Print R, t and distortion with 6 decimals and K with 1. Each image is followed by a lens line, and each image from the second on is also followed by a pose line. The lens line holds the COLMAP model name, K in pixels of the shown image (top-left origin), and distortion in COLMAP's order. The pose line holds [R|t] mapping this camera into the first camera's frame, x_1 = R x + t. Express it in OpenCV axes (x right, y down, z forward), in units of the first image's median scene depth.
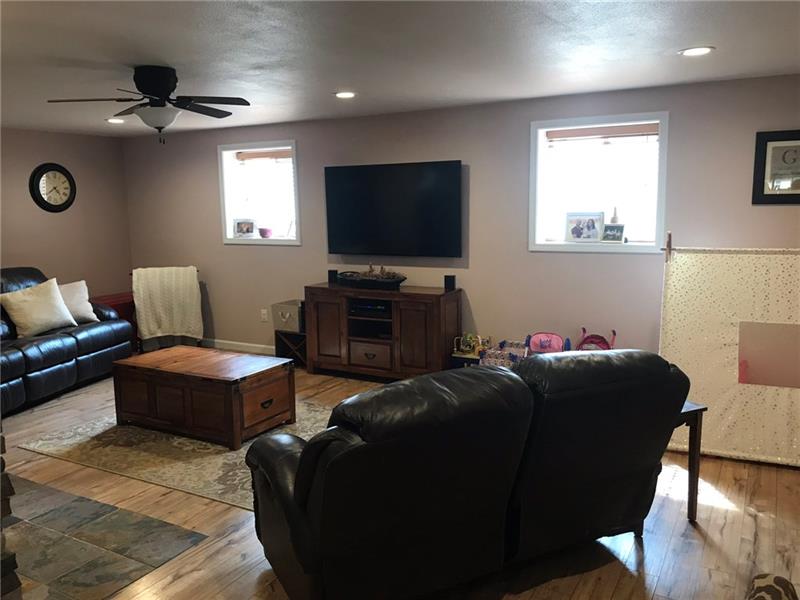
lens RADIAL K [[661.9, 0, 402.4], [0, 661.9, 300.9], [0, 0, 1]] dist [0.030812, -0.026939]
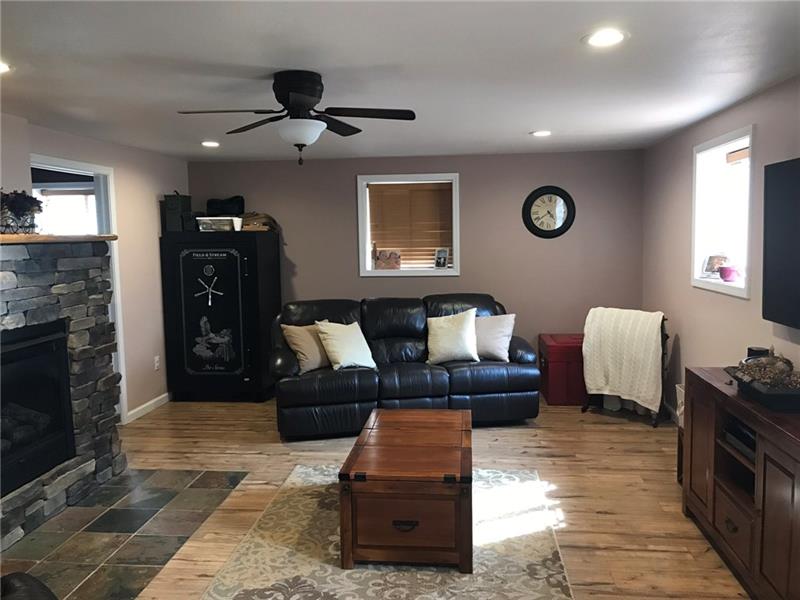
lens RADIAL K [[661.9, 0, 401.9], [0, 661.9, 299.4], [0, 0, 1]] dist [0.030812, -0.026939]
pose [[0.398733, 0.099045, -0.911703, 0.302056], [-0.128664, 0.990360, 0.051319, -0.083634], [0.907996, 0.096840, 0.407633, 0.534399]]
